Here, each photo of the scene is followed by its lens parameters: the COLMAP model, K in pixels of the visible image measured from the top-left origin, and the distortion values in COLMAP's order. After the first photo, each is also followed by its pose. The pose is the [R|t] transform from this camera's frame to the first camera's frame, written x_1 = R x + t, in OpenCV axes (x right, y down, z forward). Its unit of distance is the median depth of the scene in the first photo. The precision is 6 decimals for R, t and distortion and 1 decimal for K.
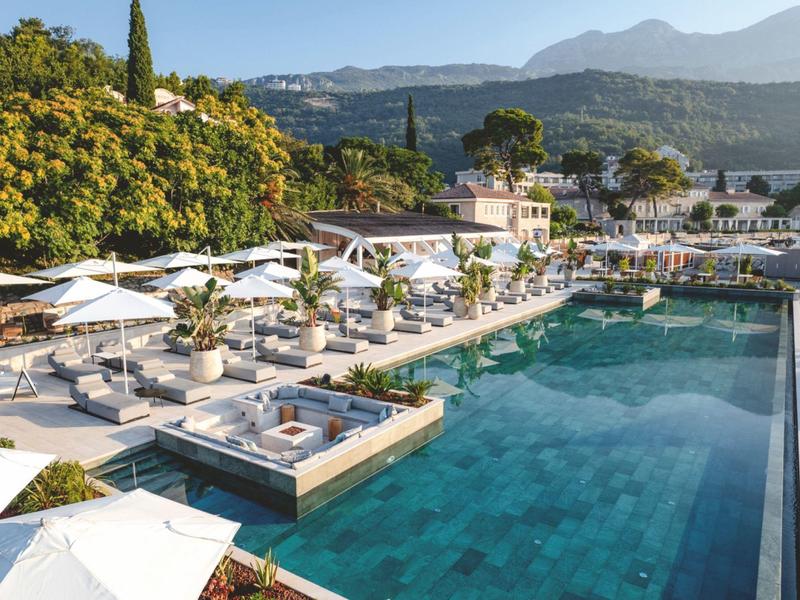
lens RADIAL K [[602.2, 0, 400.6], [0, 602.2, 298.7], [0, 0, 1]] dist [-0.055312, 0.033532]
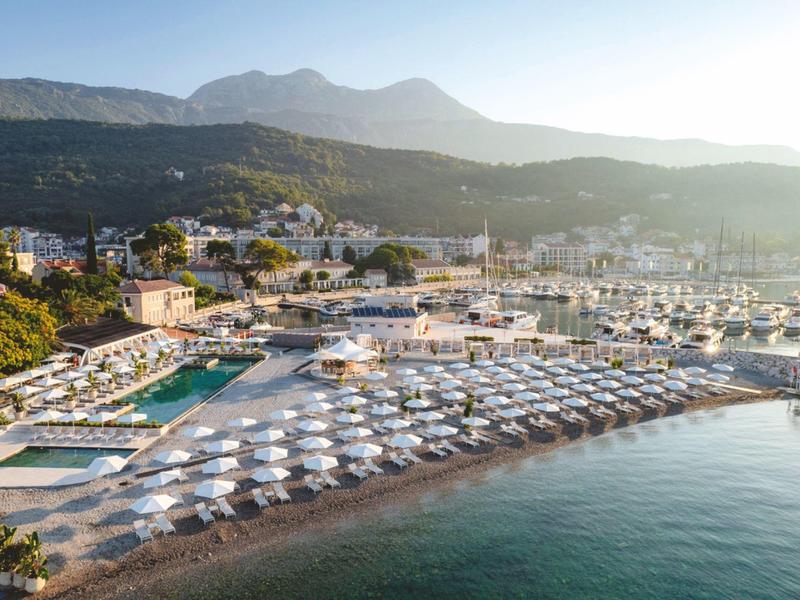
lens RADIAL K [[602.2, 0, 402.1], [0, 602.2, 302.0], [0, 0, 1]] dist [-0.055312, 0.033532]
pose [[0.865020, -0.050353, 0.499205, -0.013653], [0.067931, 0.997544, -0.017092, -0.014018], [-0.497118, 0.048696, 0.866315, -0.141711]]
